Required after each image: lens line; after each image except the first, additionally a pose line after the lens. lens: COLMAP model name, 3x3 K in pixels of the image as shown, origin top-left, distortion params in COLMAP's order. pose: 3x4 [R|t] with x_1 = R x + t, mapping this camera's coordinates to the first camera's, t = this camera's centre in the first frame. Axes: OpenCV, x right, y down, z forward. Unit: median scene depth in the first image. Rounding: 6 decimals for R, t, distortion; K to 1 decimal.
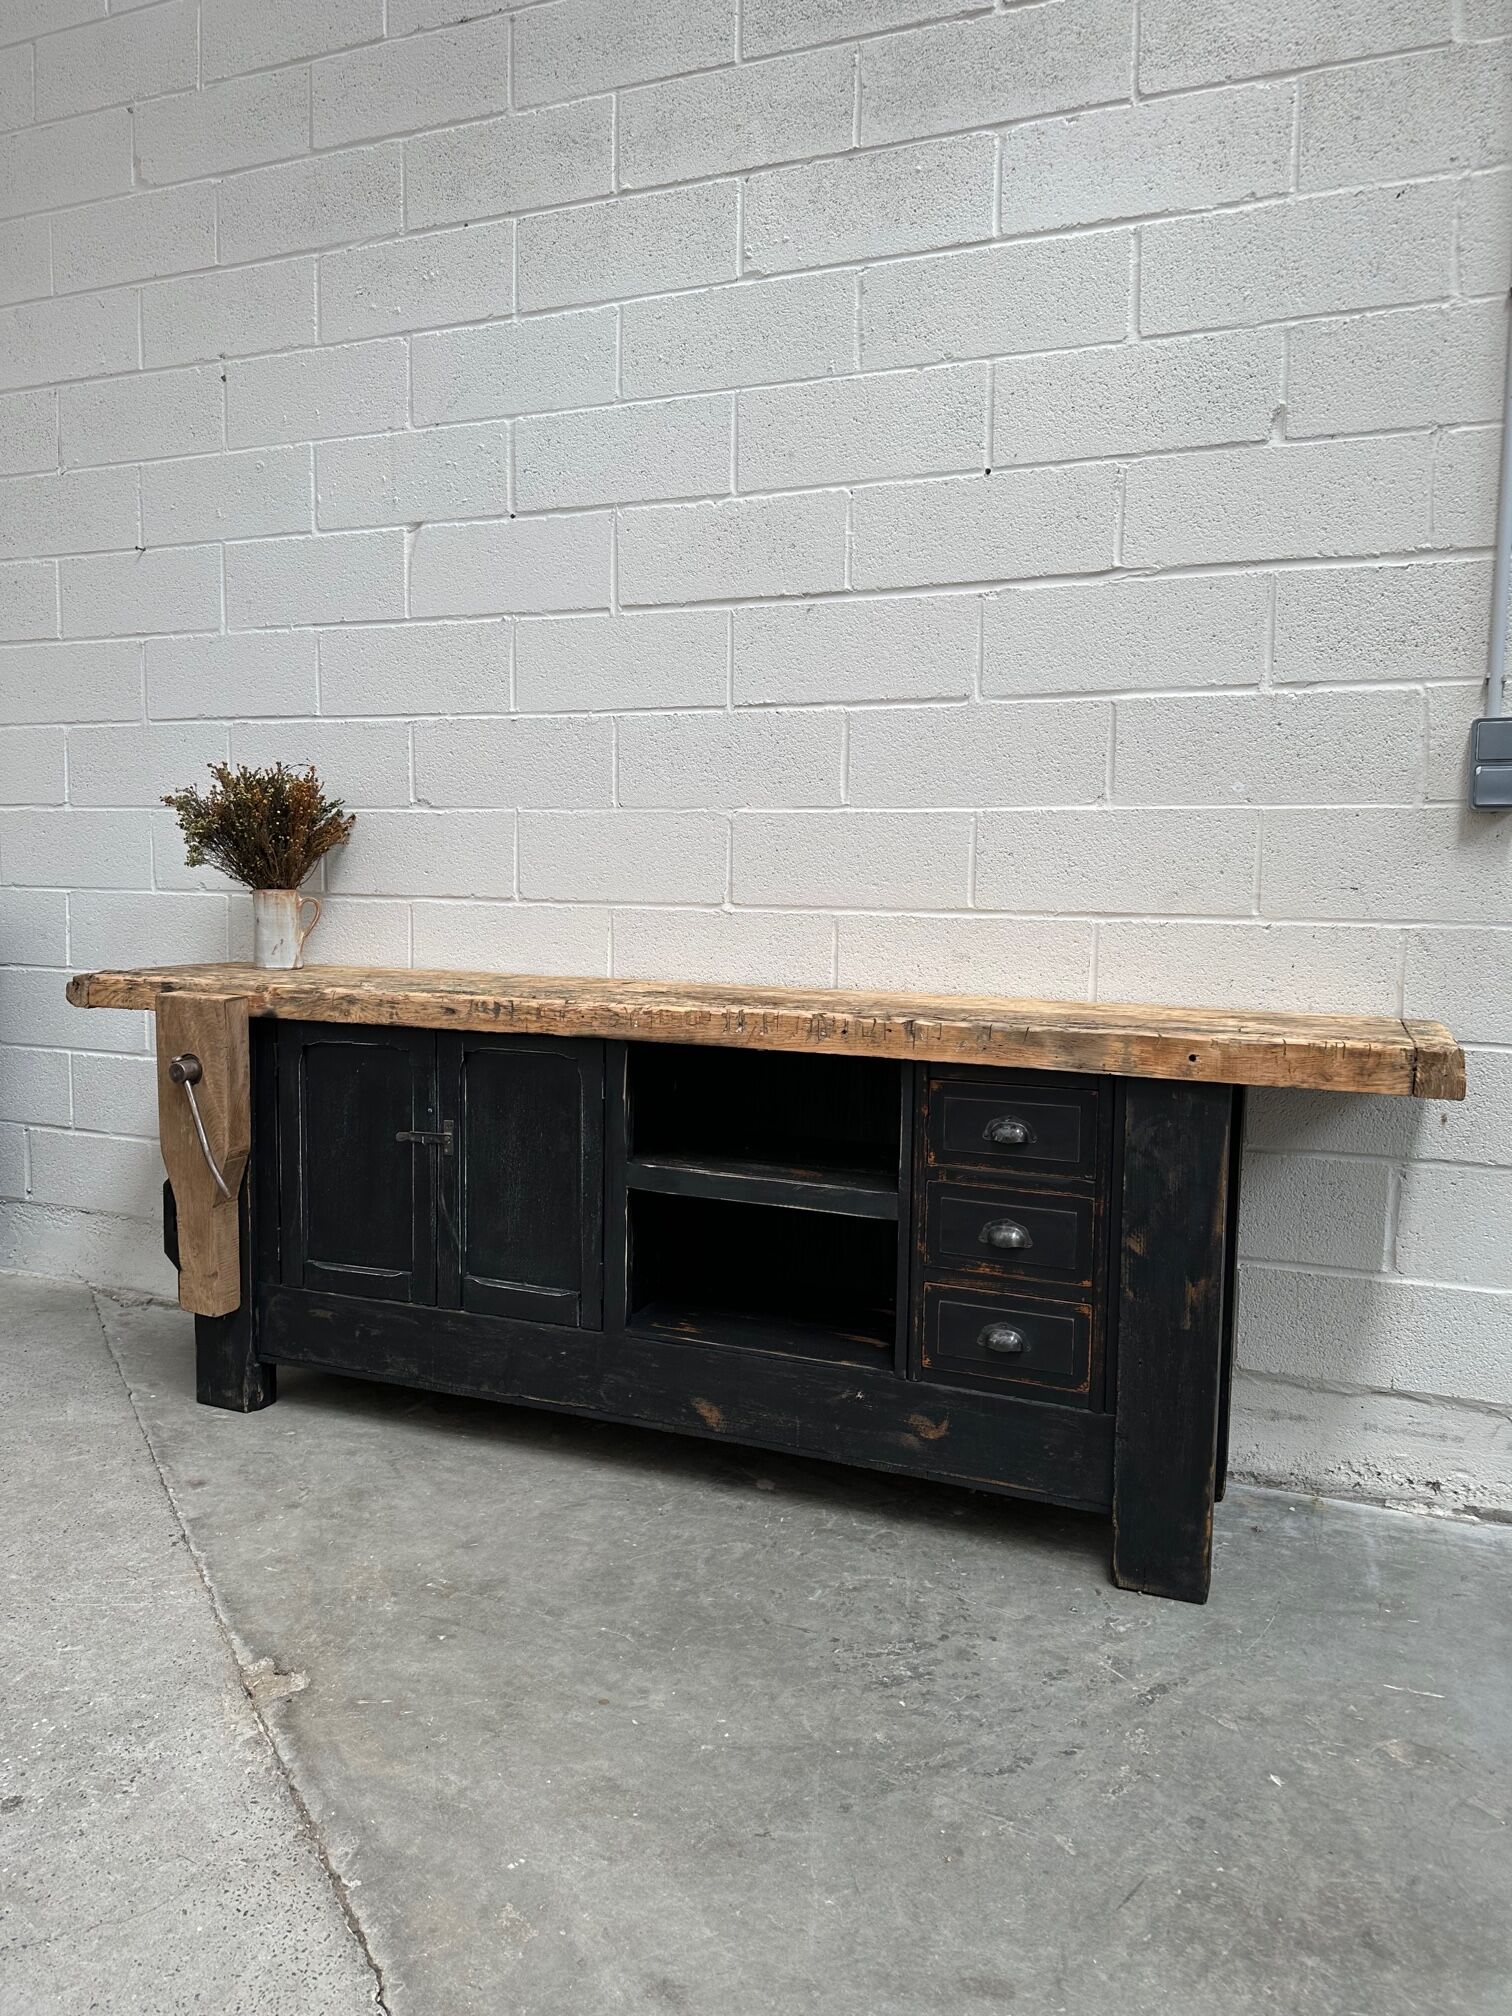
lens RADIAL K [[1402.3, 0, 750.6], [0, 1402.3, 1000.8], [0, 0, 1]] dist [0.174009, -0.372129]
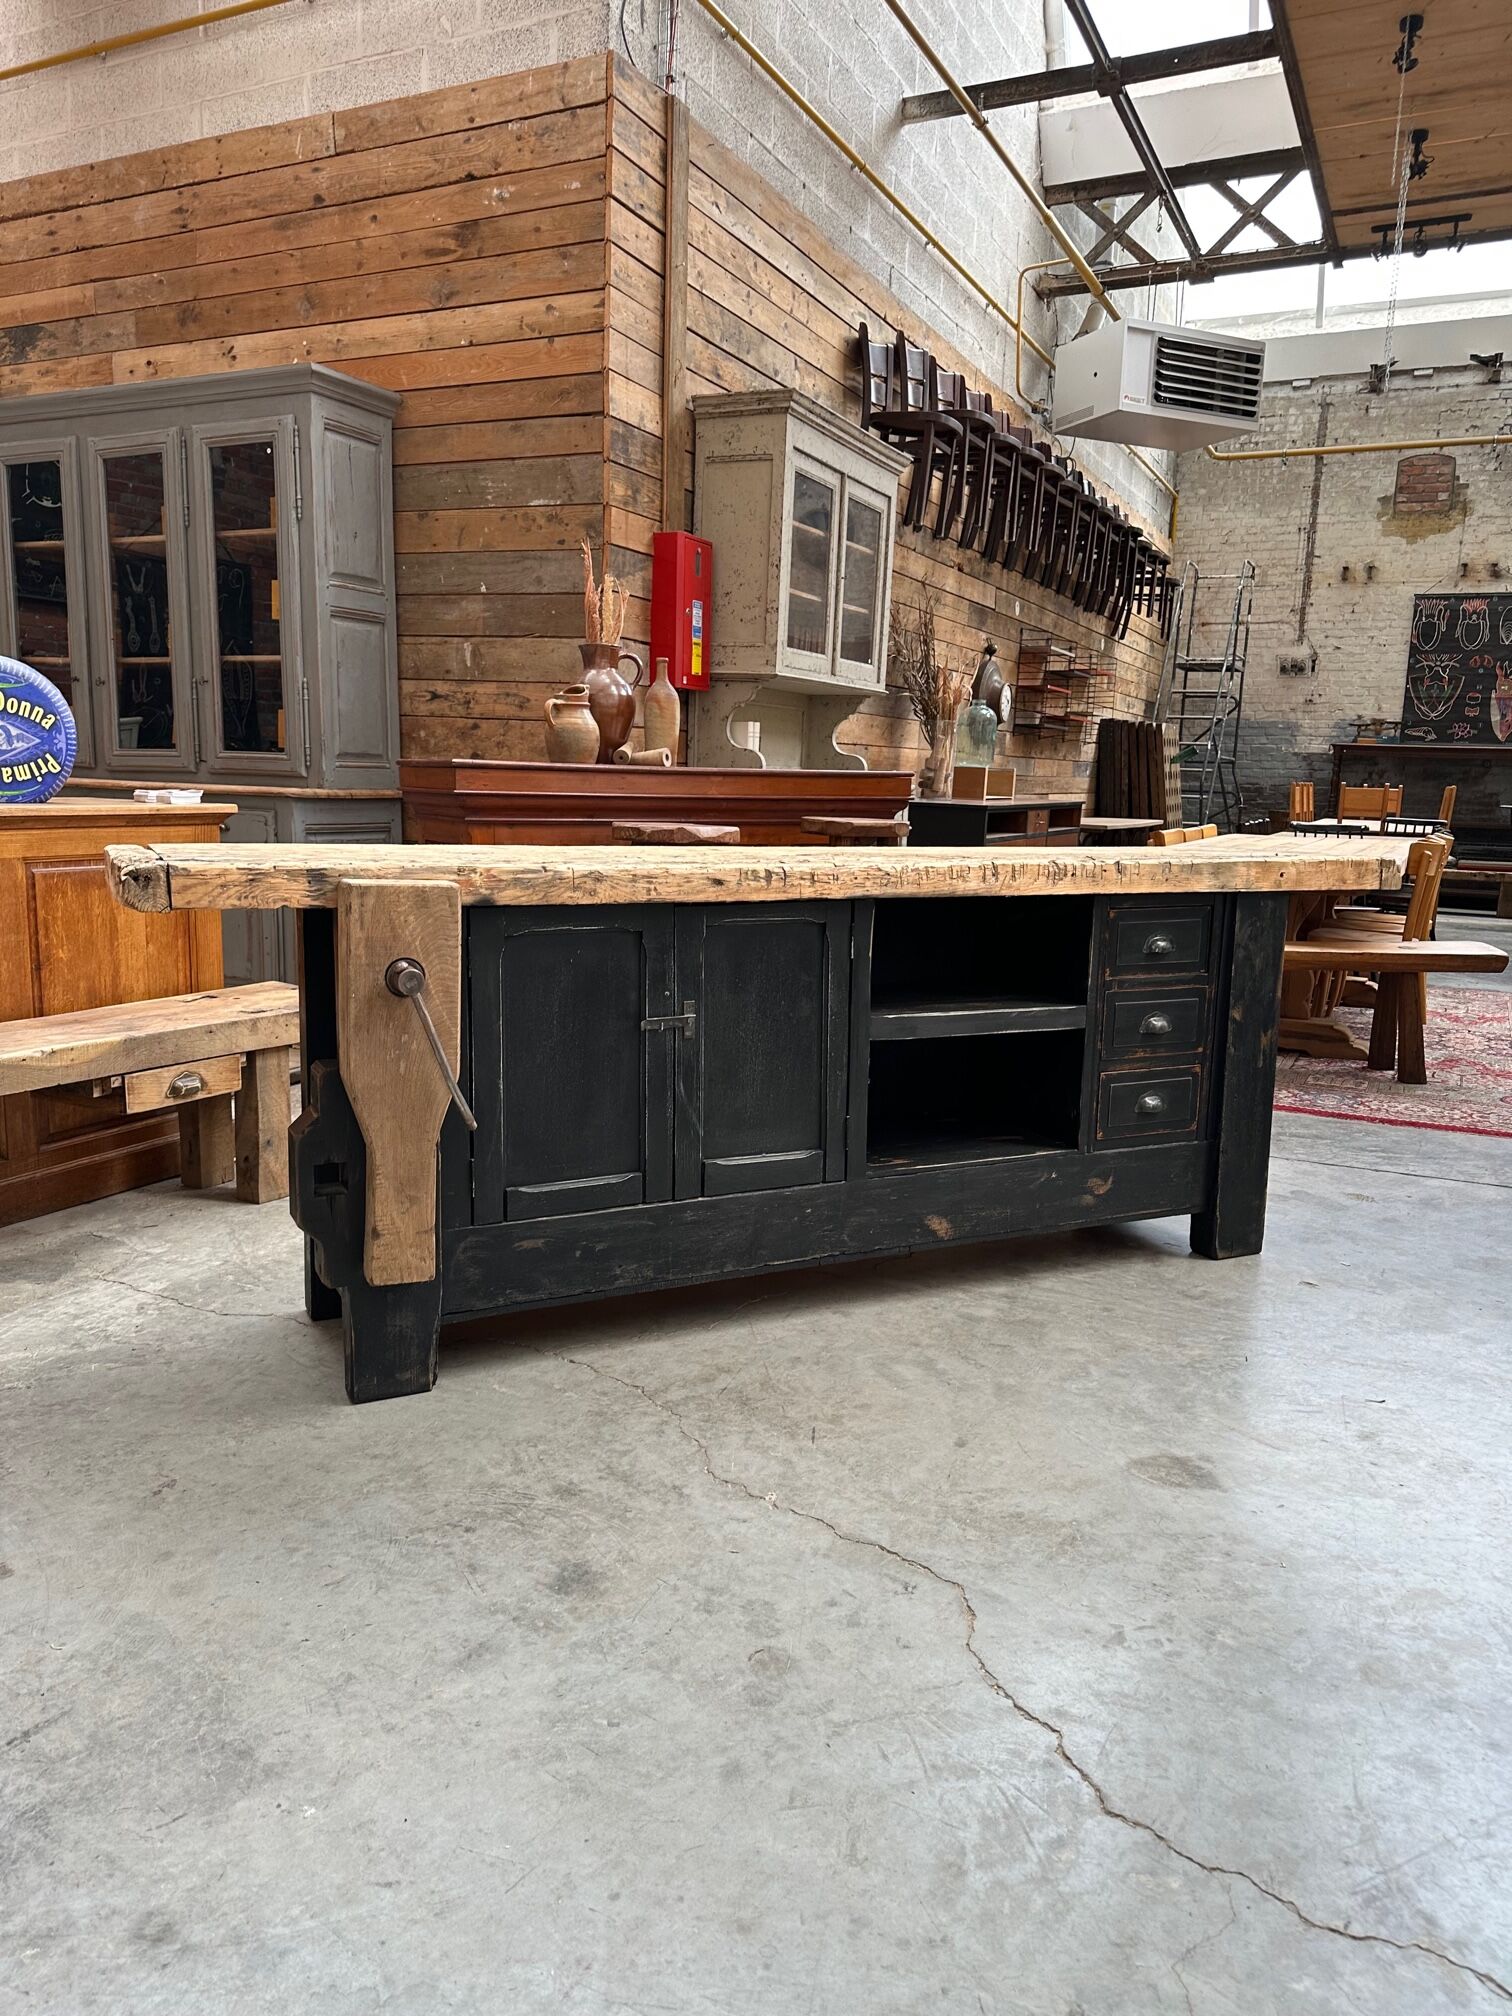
lens RADIAL K [[1408.0, 0, 756.0], [0, 1408.0, 1008.0], [0, 0, 1]] dist [0.162566, -0.325973]
pose [[0.660548, -0.120171, 0.741104, -0.904965], [0.053254, 0.992120, 0.113409, -0.014563], [-0.748892, -0.035445, 0.661743, 0.362889]]
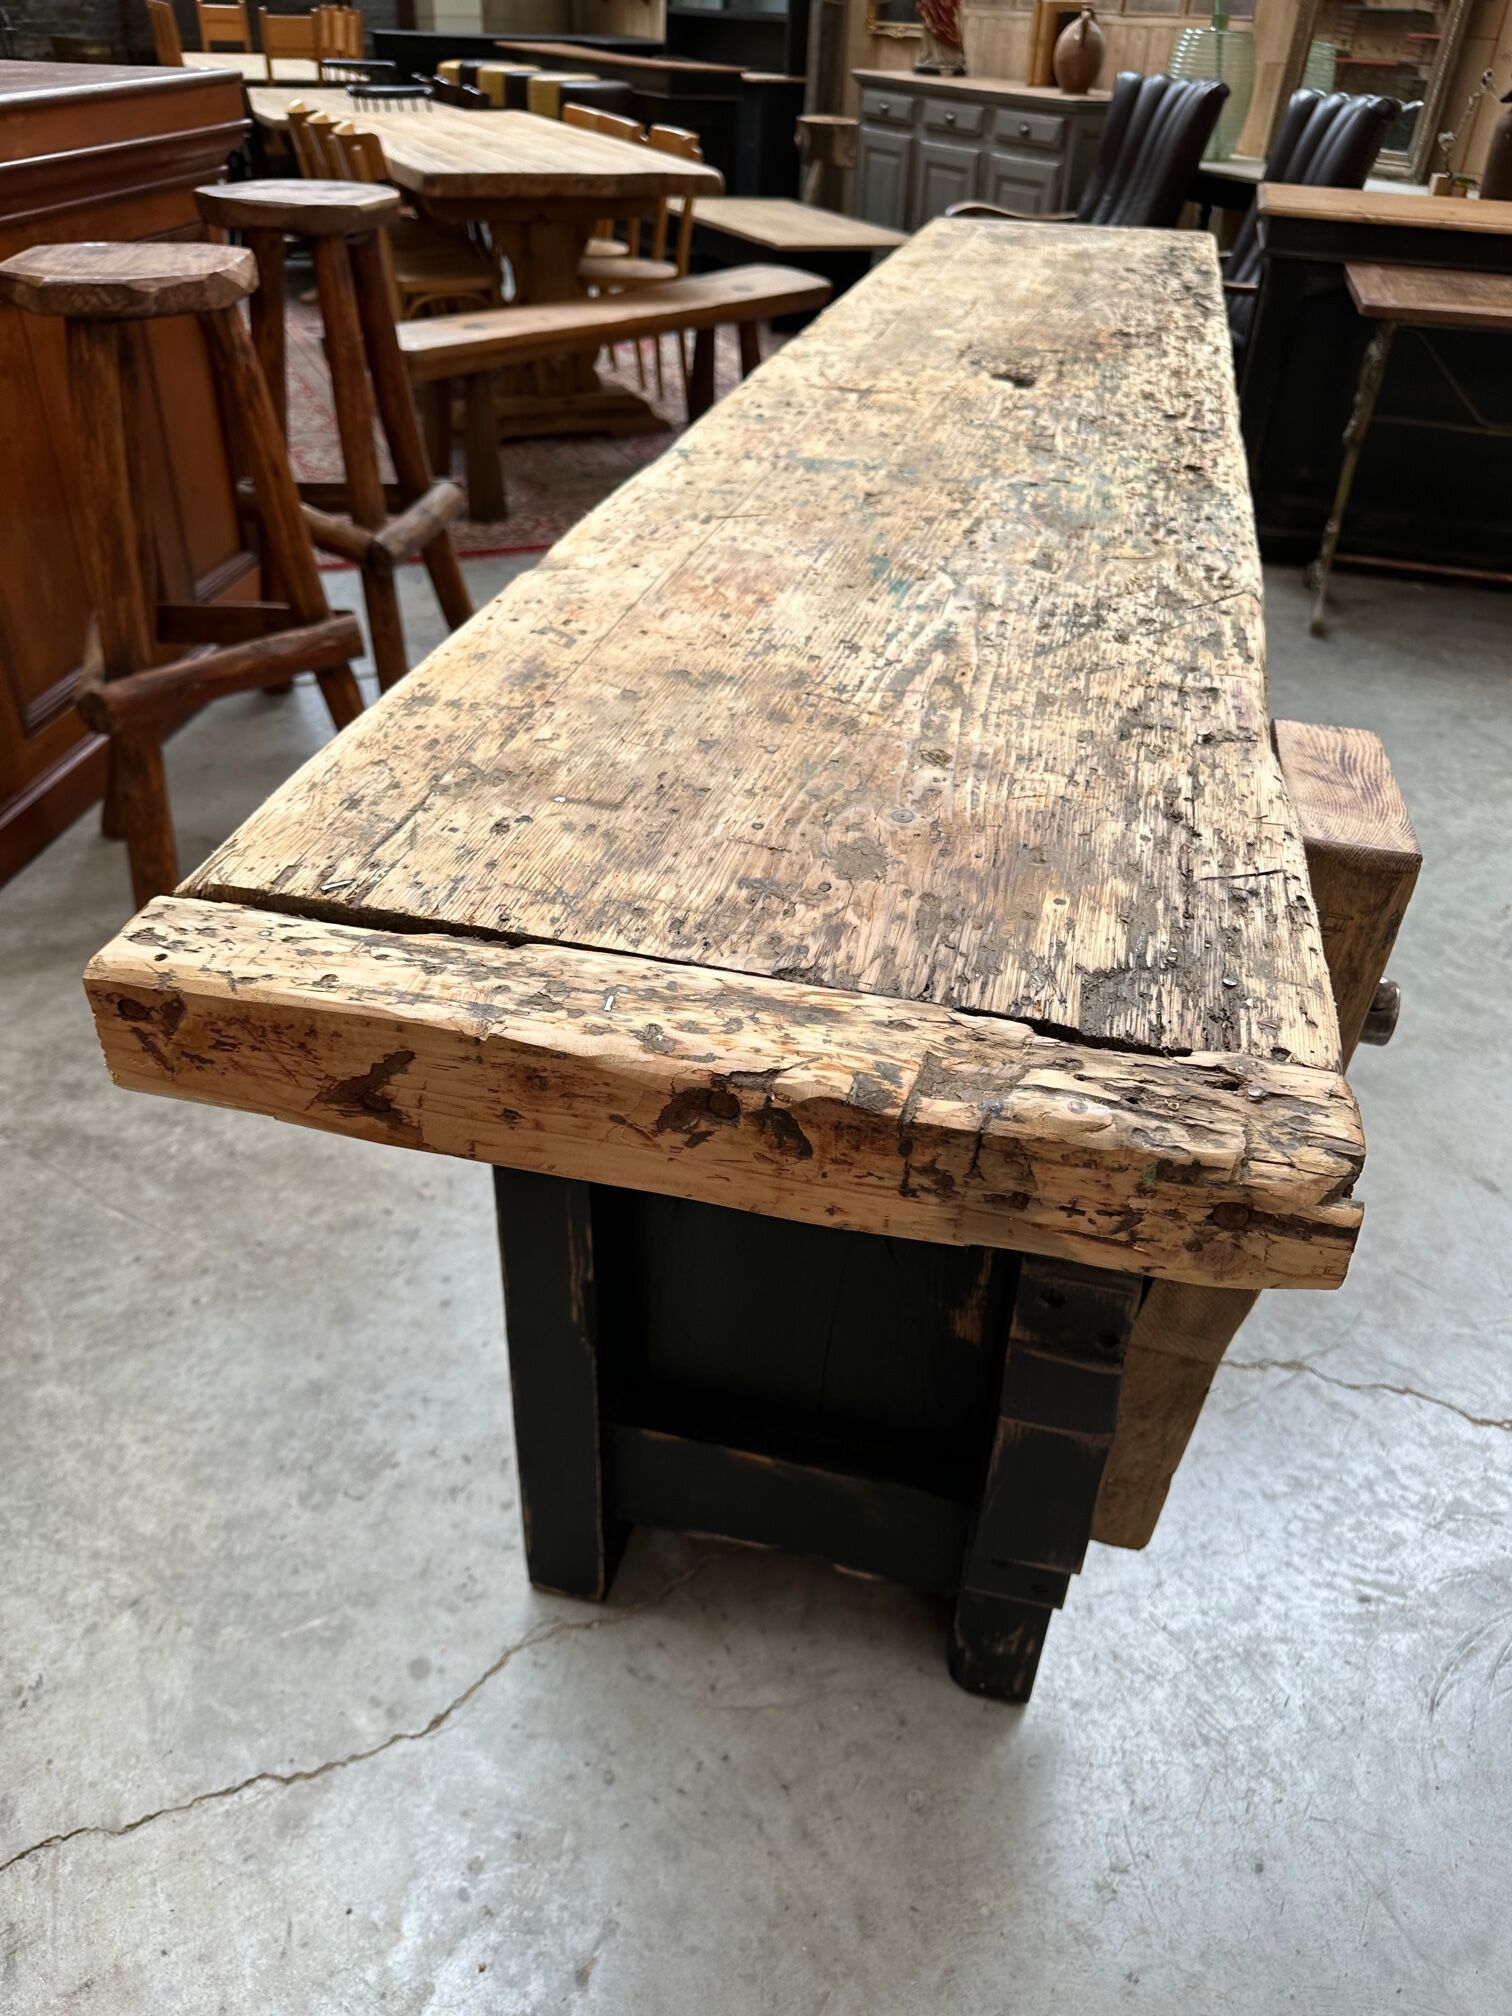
lens RADIAL K [[1436.6, 0, 745.2], [0, 1436.6, 997.7], [0, 0, 1]] dist [0.008723, -0.012377]
pose [[-0.149507, -0.578955, 0.801535, -0.670673], [0.058290, 0.804076, 0.591662, -0.158097], [-0.987041, 0.135179, -0.086468, 1.232343]]
